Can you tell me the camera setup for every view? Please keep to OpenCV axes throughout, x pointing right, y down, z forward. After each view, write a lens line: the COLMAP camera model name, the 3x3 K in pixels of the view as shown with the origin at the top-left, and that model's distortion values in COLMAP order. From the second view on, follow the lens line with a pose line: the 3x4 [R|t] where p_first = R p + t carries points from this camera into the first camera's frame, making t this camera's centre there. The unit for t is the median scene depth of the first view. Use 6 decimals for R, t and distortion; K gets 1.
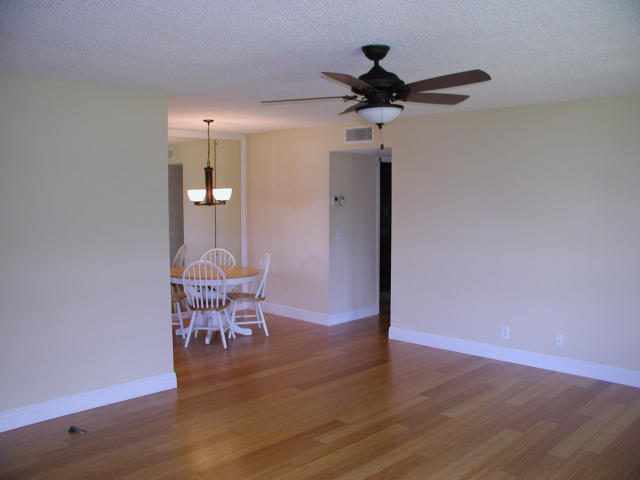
lens RADIAL K [[594.0, 0, 318.1], [0, 594.0, 245.2], [0, 0, 1]] dist [-0.224359, 0.261181]
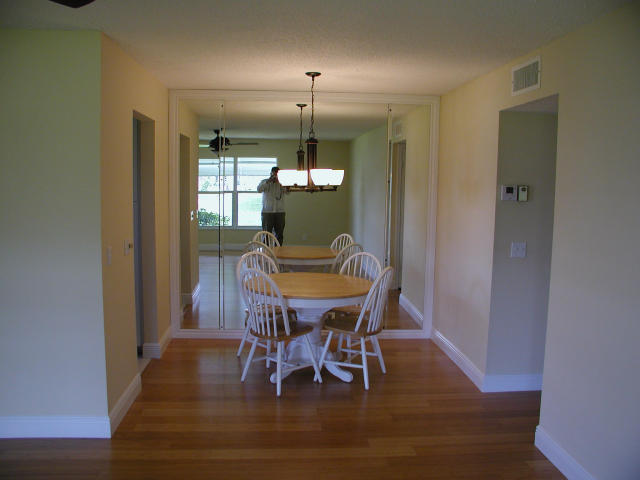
lens RADIAL K [[594.0, 0, 318.1], [0, 594.0, 245.2], [0, 0, 1]] dist [-0.224359, 0.261181]
pose [[0.749530, 0.088522, -0.656025, 0.298760], [-0.075852, 0.995976, 0.047730, -0.038084], [0.657610, 0.013986, 0.753228, 0.460649]]
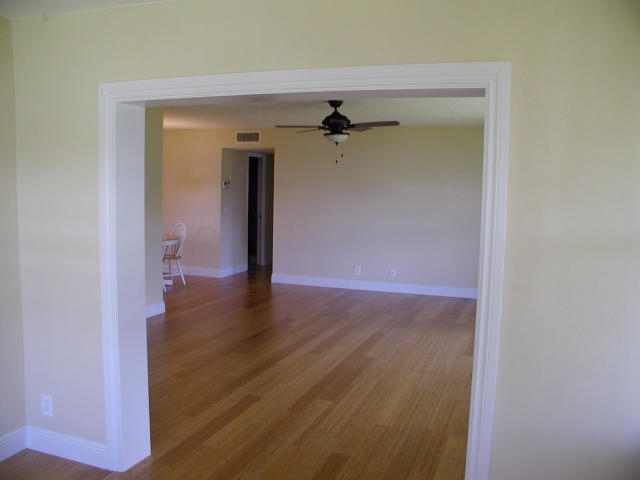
lens RADIAL K [[594.0, 0, 318.1], [0, 594.0, 245.2], [0, 0, 1]] dist [-0.224359, 0.261181]
pose [[0.911672, -0.019749, 0.410443, -0.358114], [0.011577, 0.999682, 0.022387, 0.038056], [-0.410755, -0.015658, 0.911611, -0.341011]]
